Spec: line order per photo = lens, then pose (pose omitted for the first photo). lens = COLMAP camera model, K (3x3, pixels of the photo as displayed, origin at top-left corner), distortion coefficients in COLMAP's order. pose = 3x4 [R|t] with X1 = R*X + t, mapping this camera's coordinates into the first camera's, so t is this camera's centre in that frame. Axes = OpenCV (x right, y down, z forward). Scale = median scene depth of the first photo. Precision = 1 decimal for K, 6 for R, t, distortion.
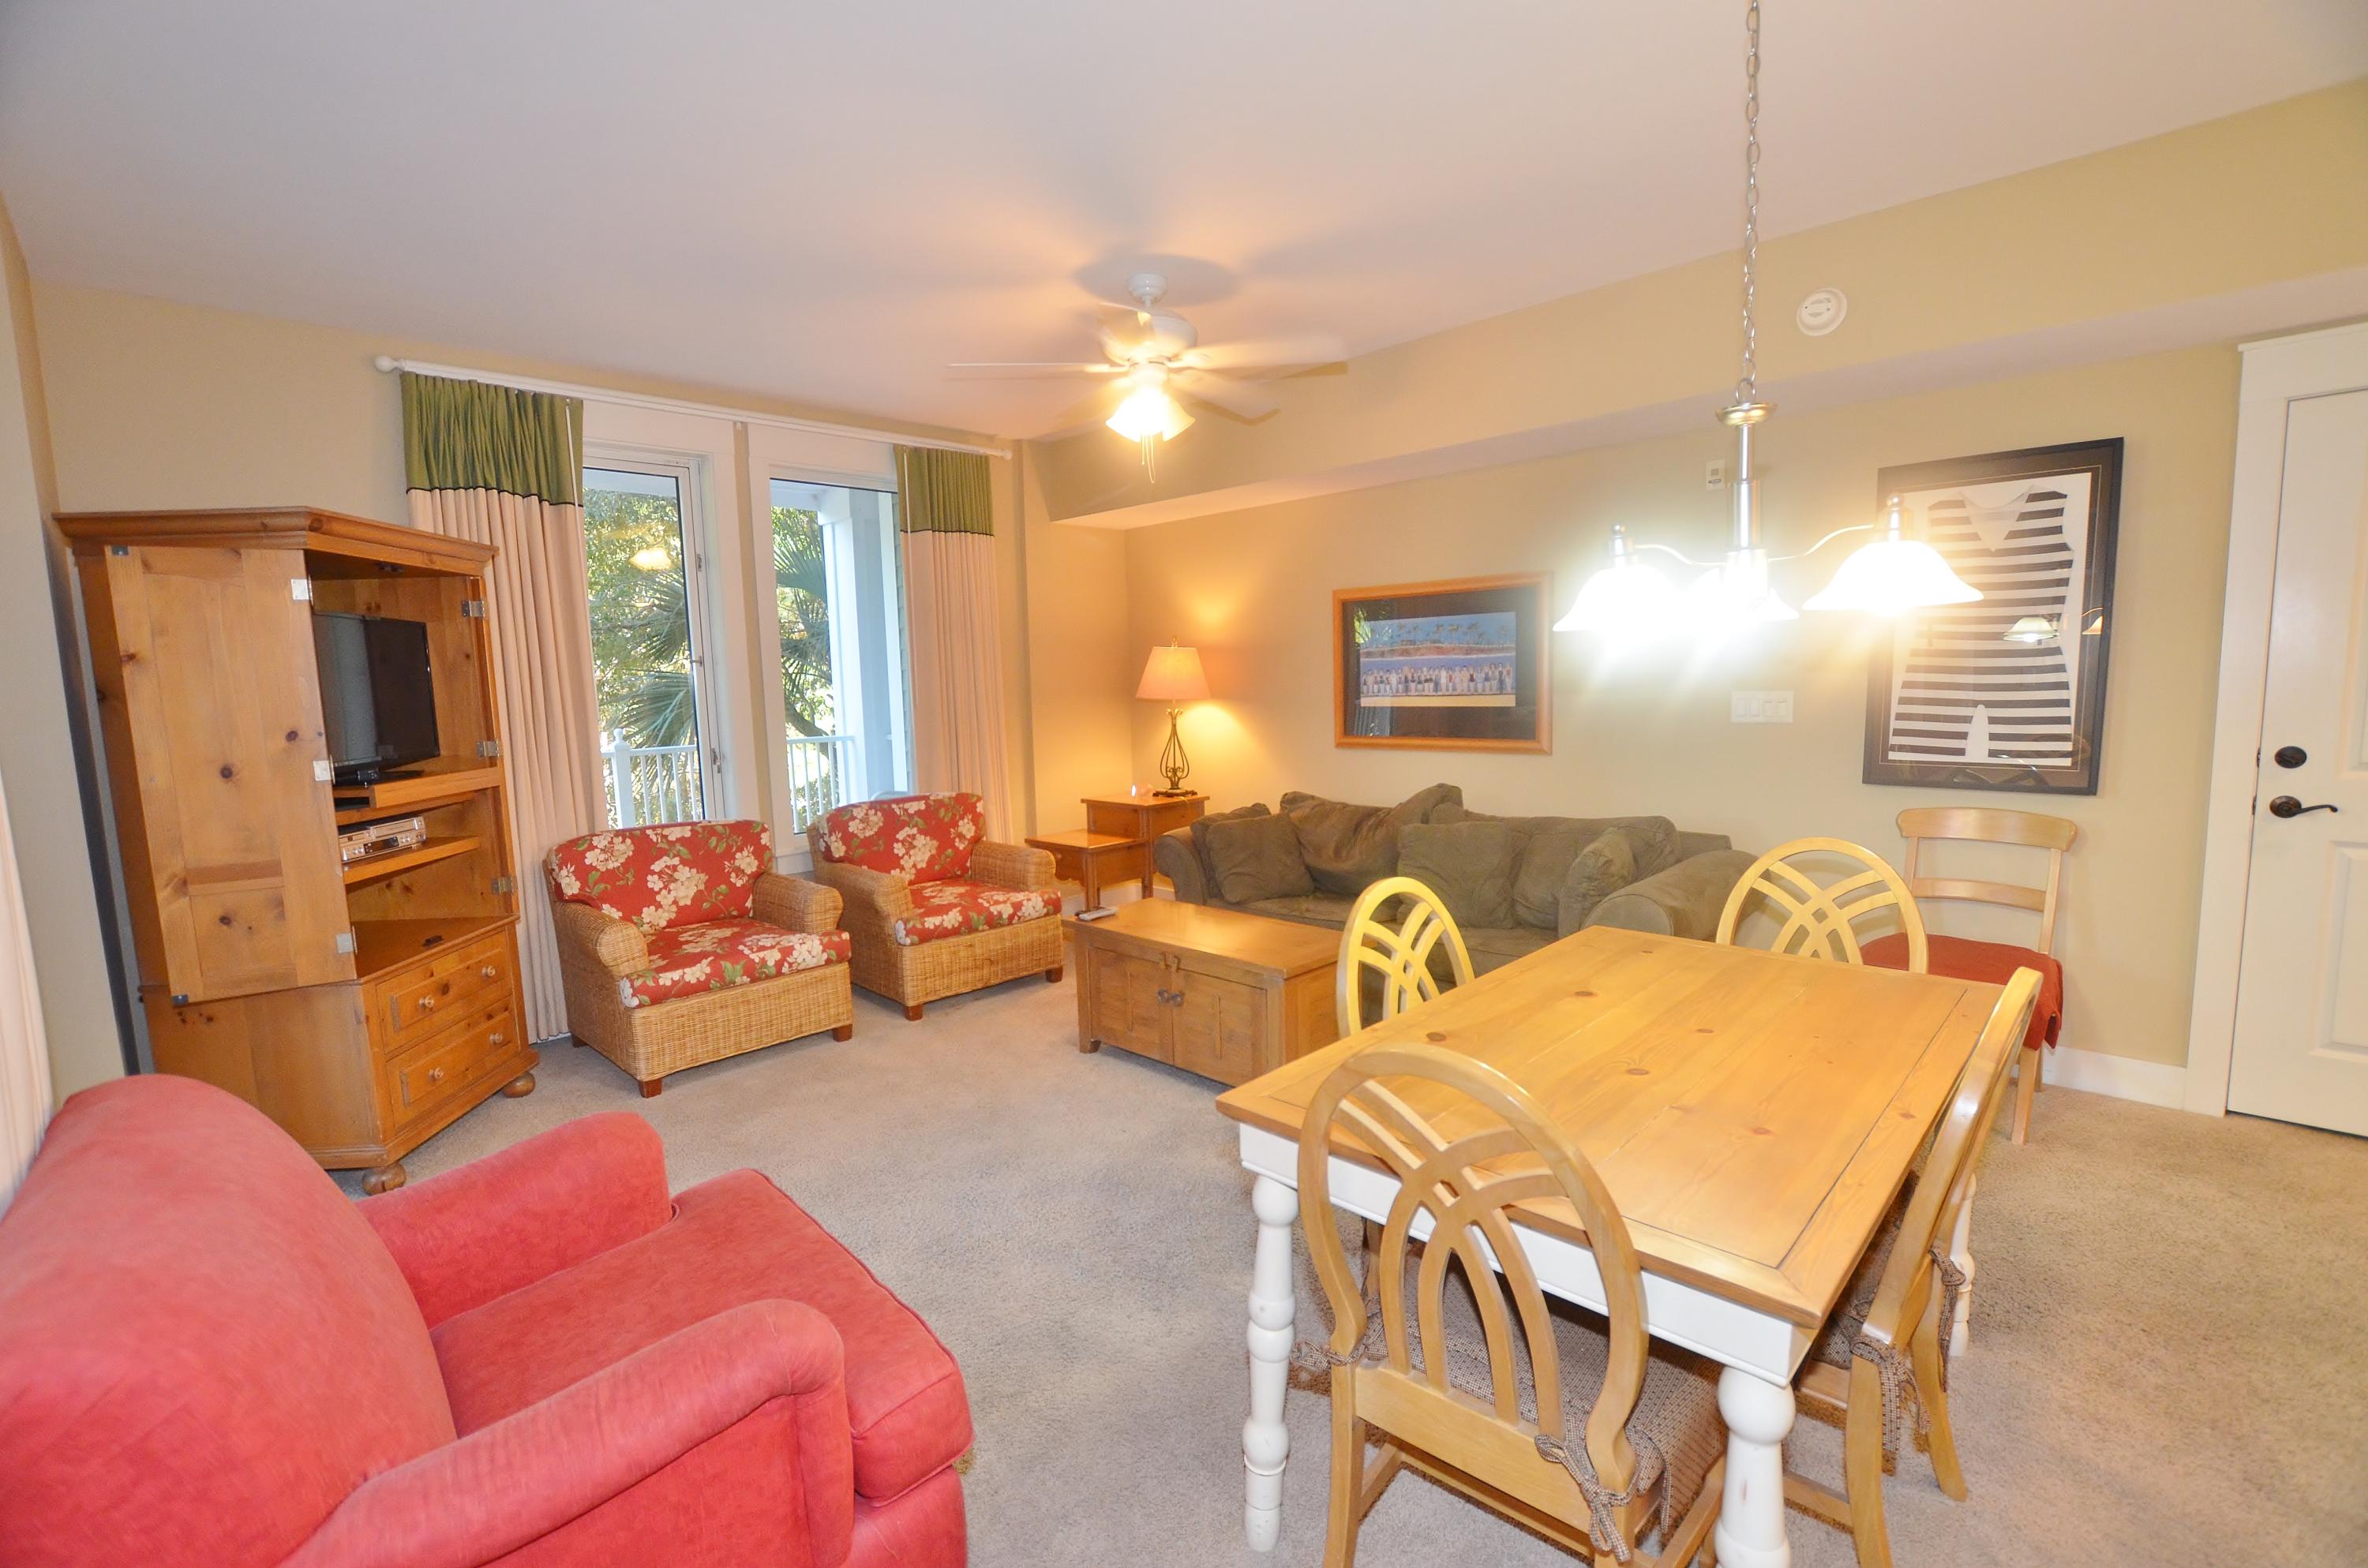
lens RADIAL K [[1034.5, 0, 1179.2], [0, 1034.5, 805.0], [0, 0, 1]] dist [-0.029211, 0.003819]
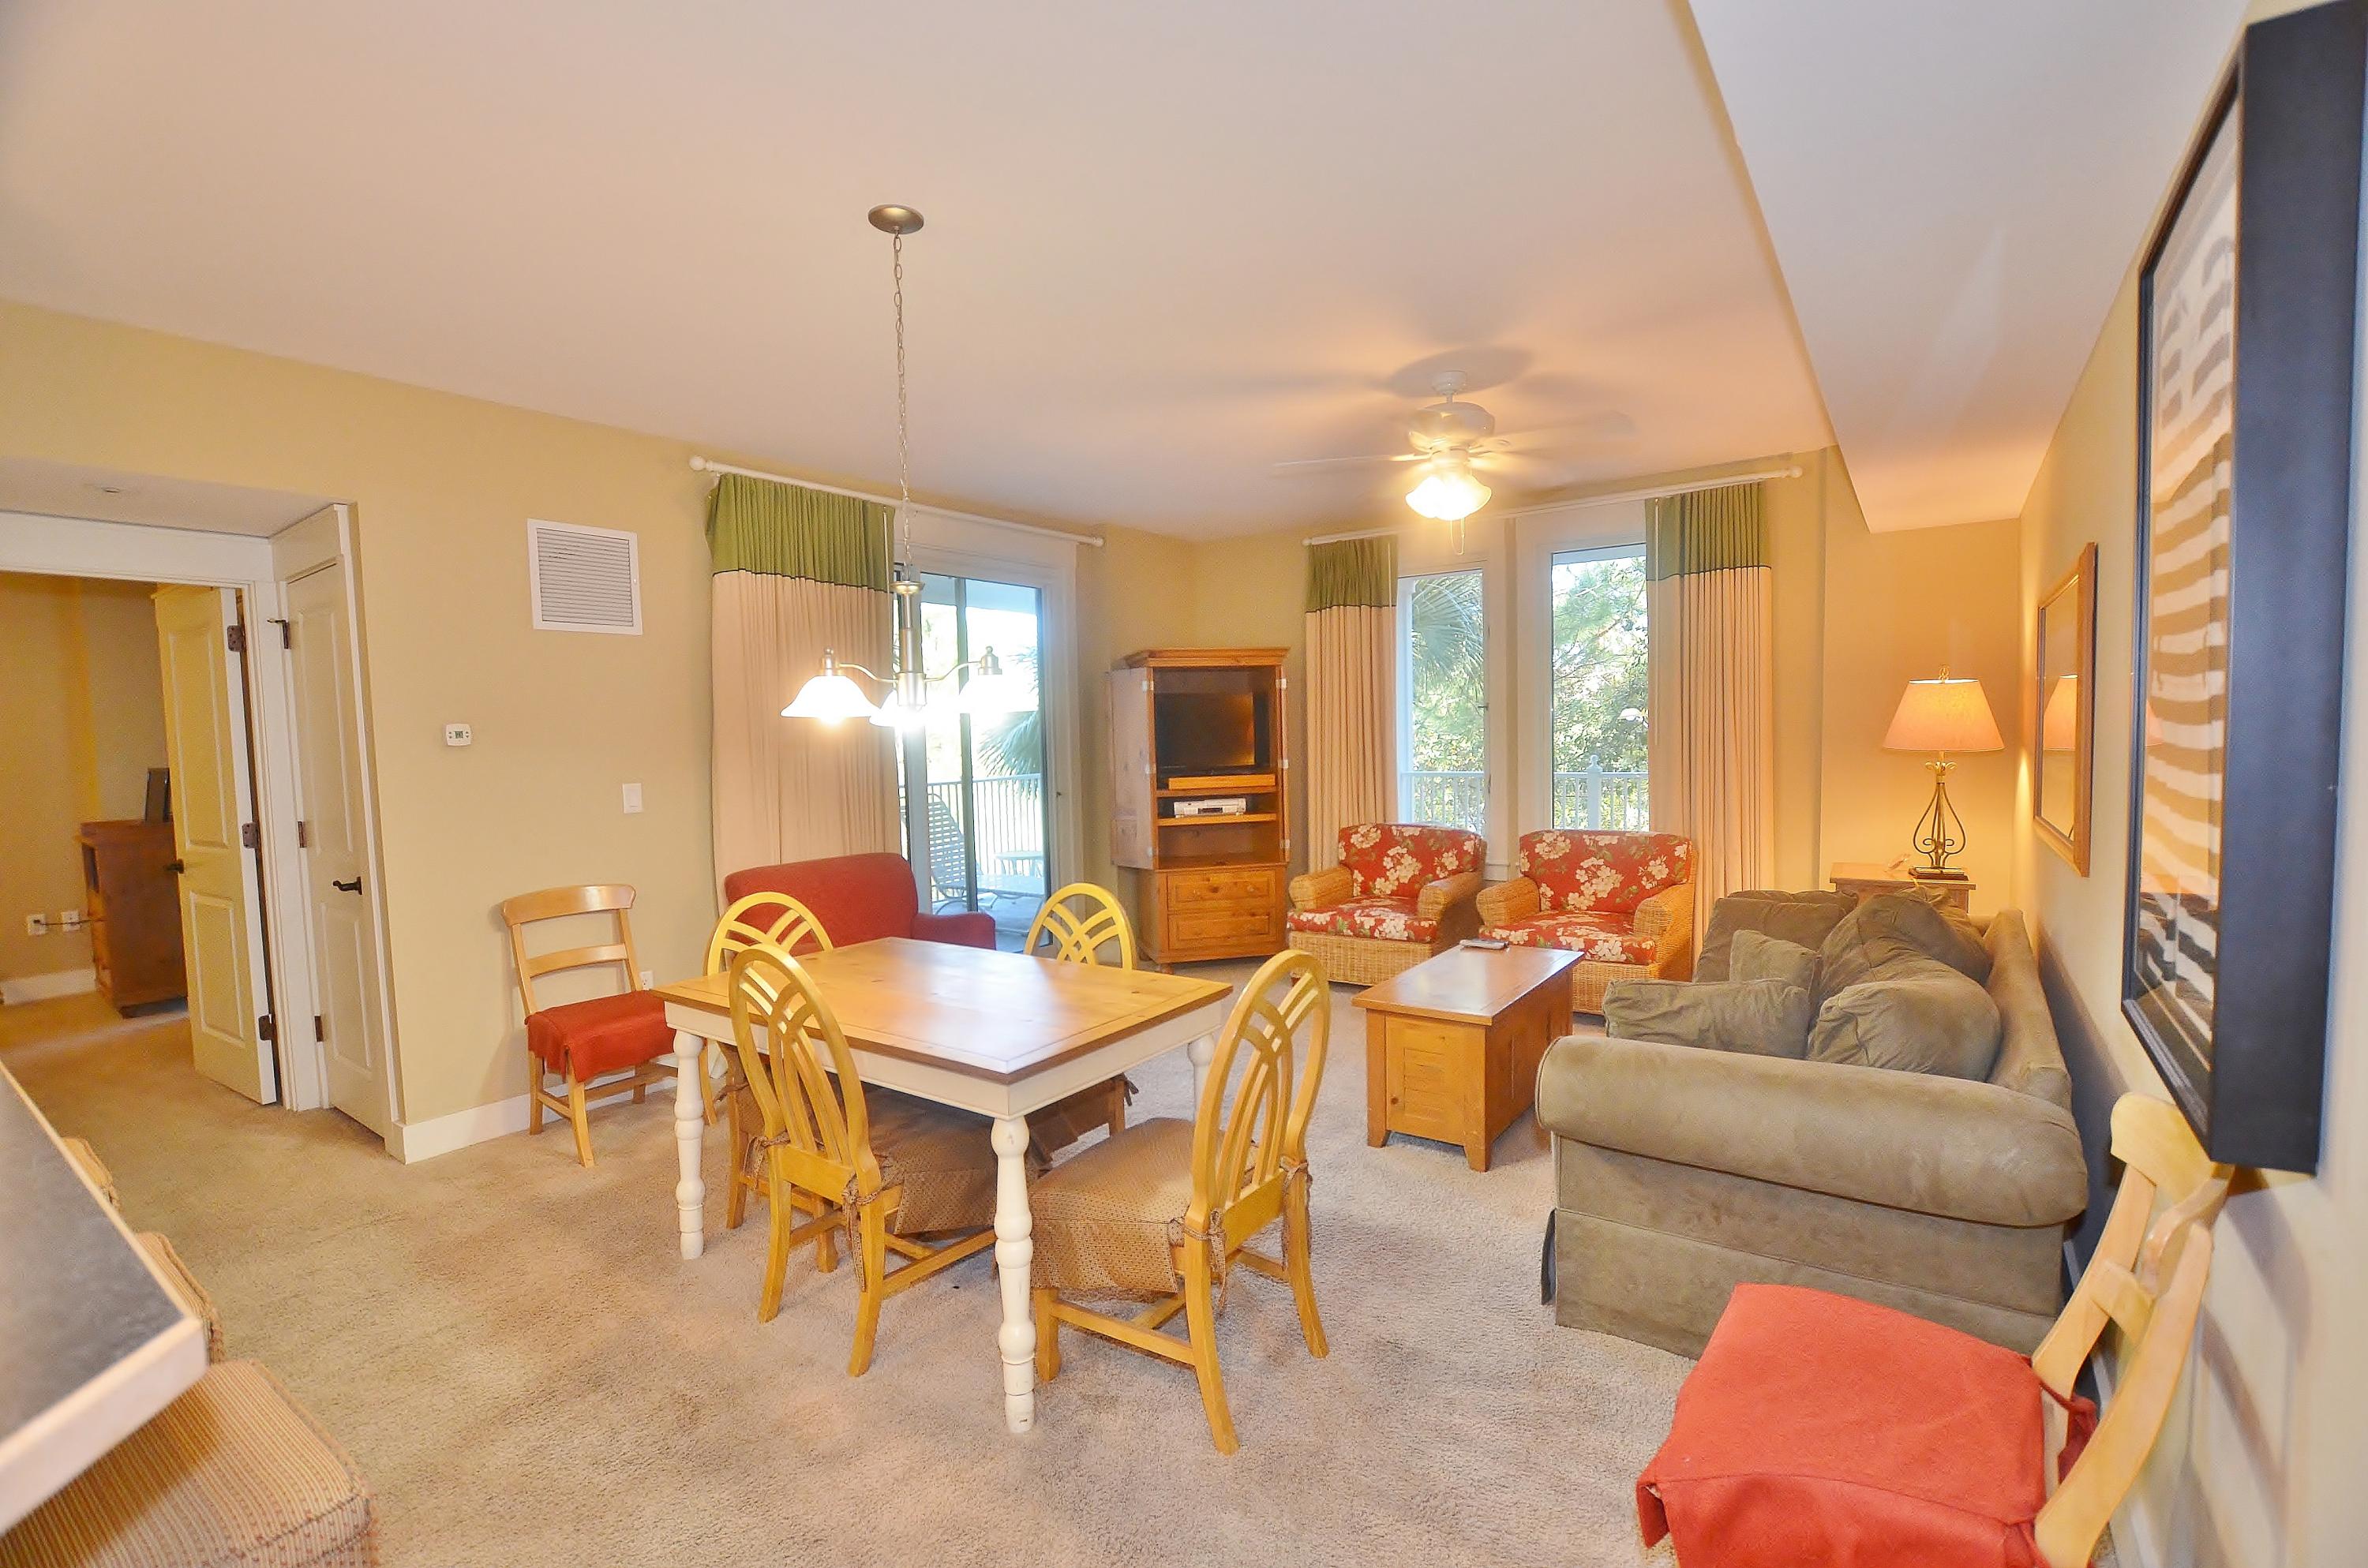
lens RADIAL K [[1034.5, 0, 1197.4], [0, 1034.5, 800.0], [0, 0, 1]] dist [-0.029211, 0.003819]
pose [[0.168918, 0.082218, -0.982195, 0.890356], [-0.101807, 0.992640, 0.065584, -0.082490], [0.980358, 0.088916, 0.176045, 0.486180]]
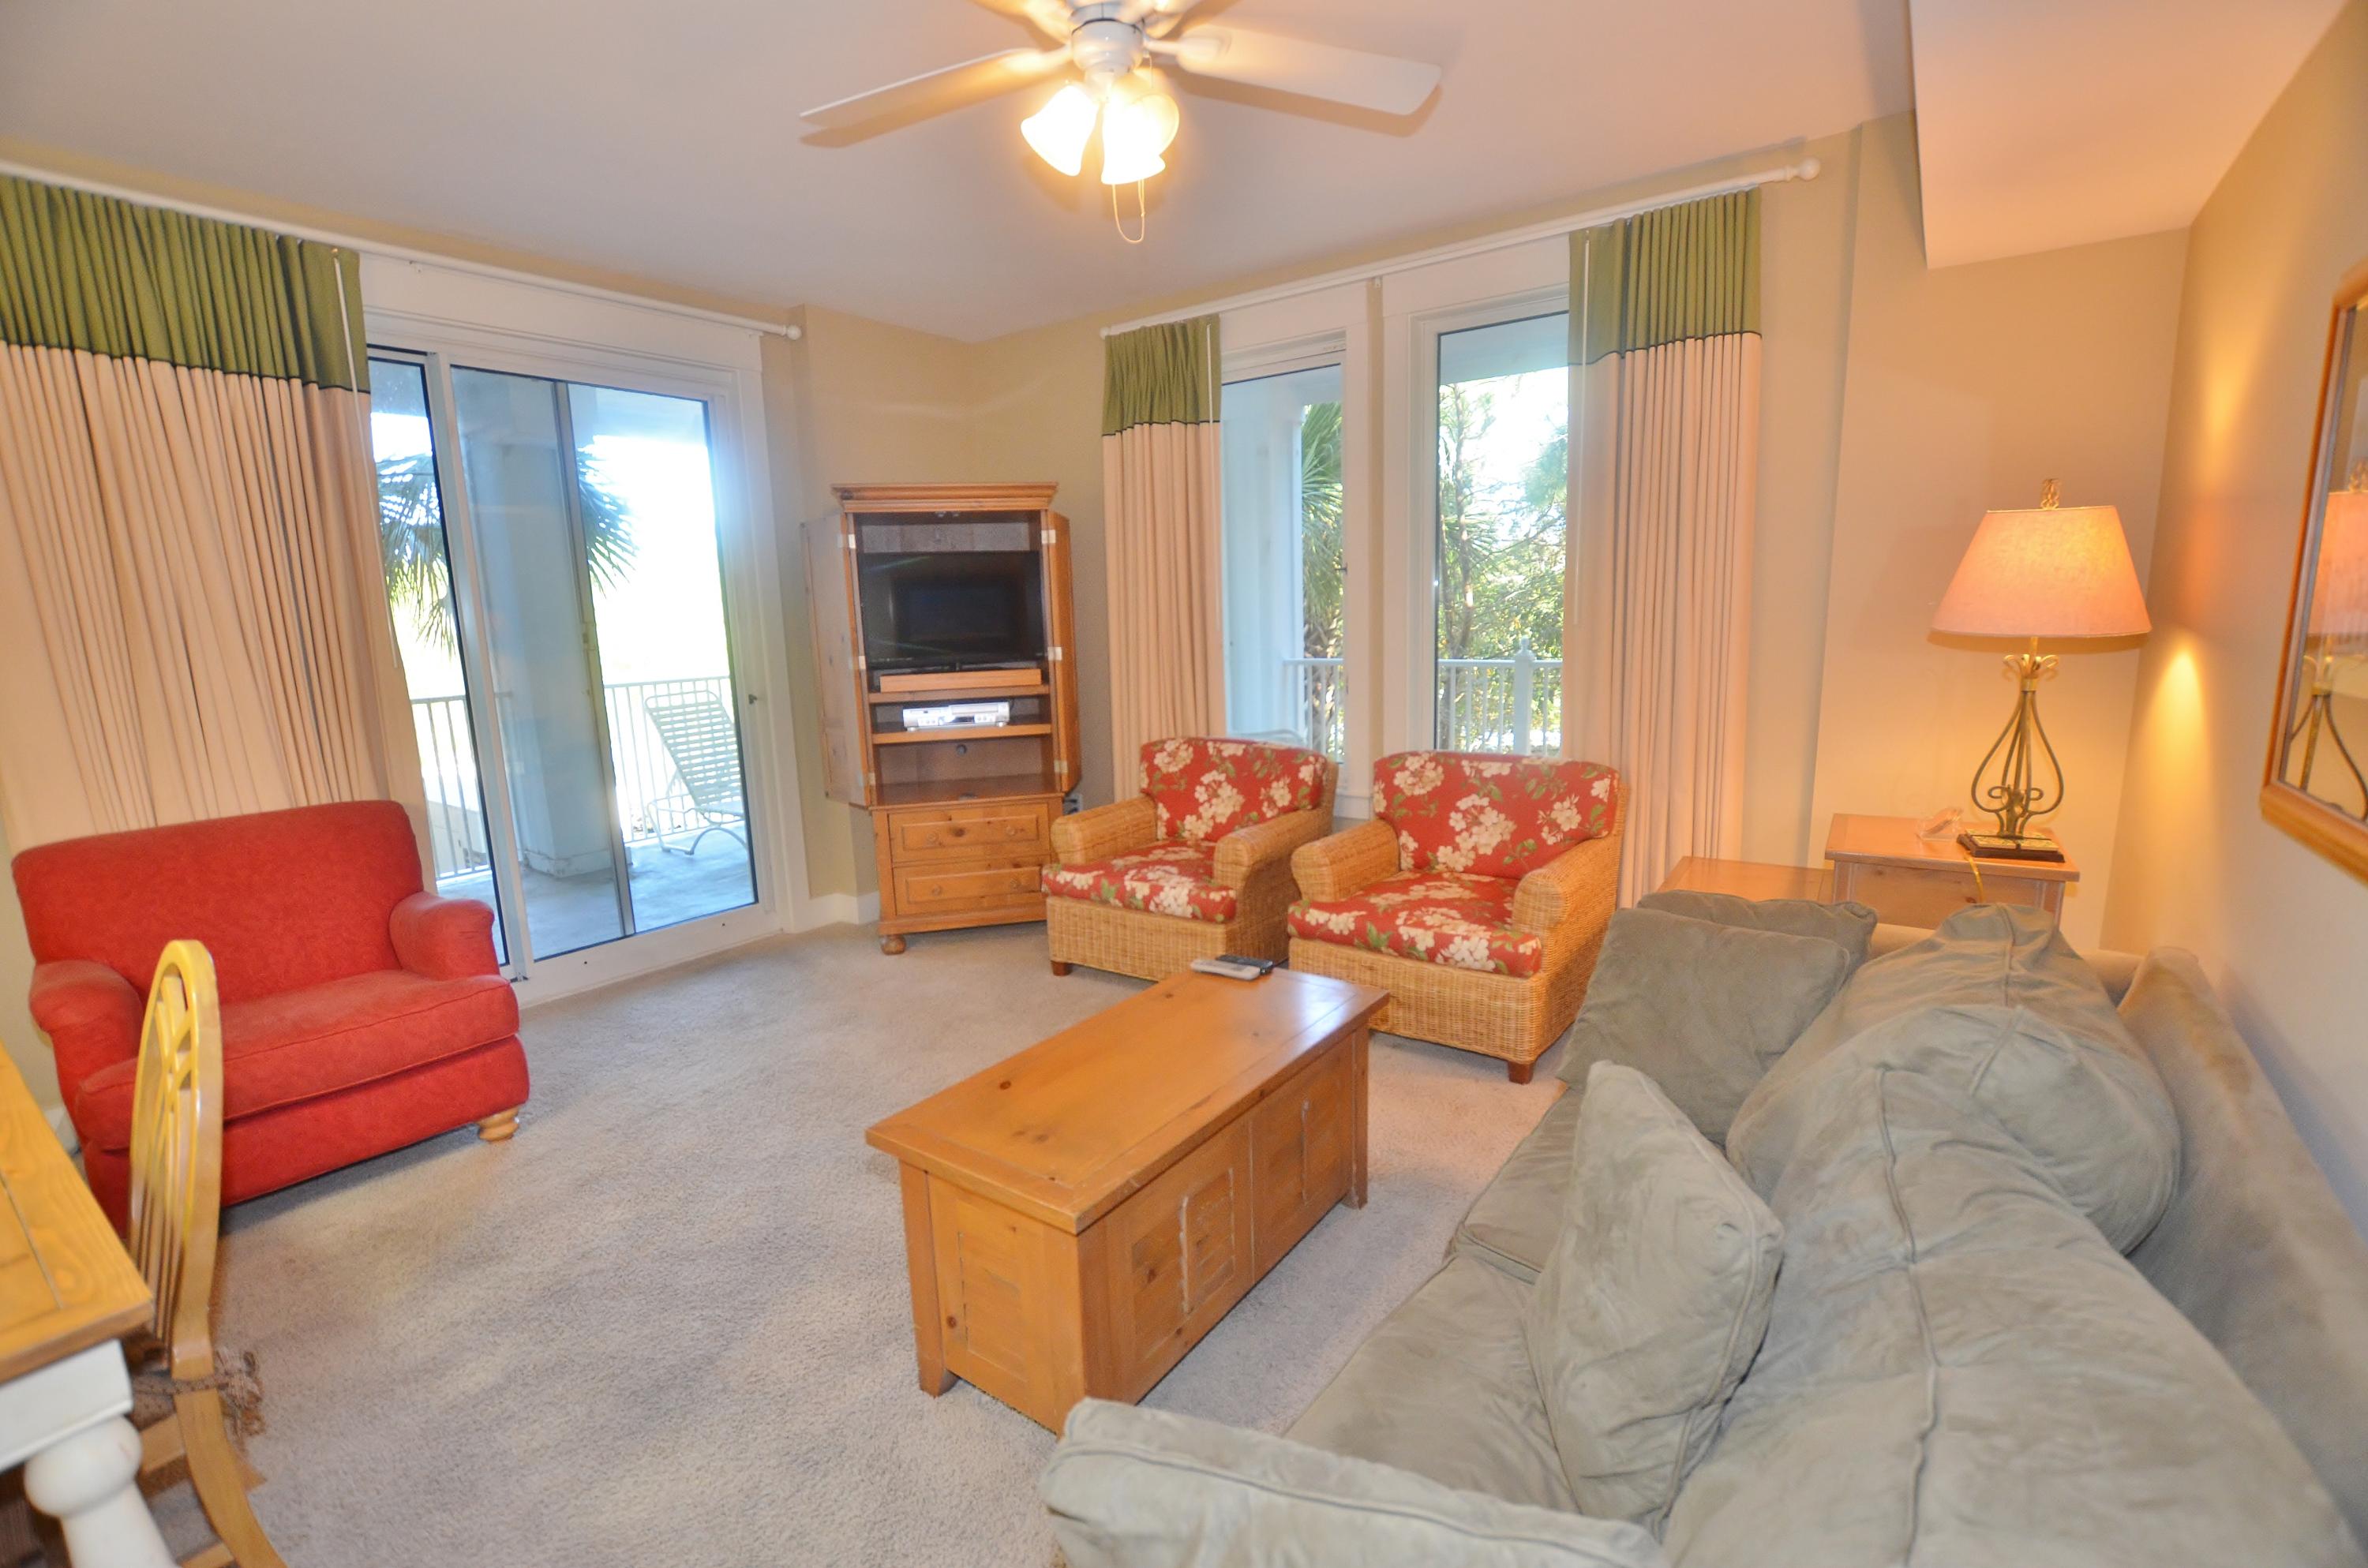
lens RADIAL K [[1034.5, 0, 1198.4], [0, 1034.5, 799.4], [0, 0, 1]] dist [-0.029211, 0.003819]
pose [[0.169930, 0.194490, -0.966073, 0.498517], [-0.097008, 0.978871, 0.180003, -0.107058], [0.980670, 0.063129, 0.185207, 0.829173]]
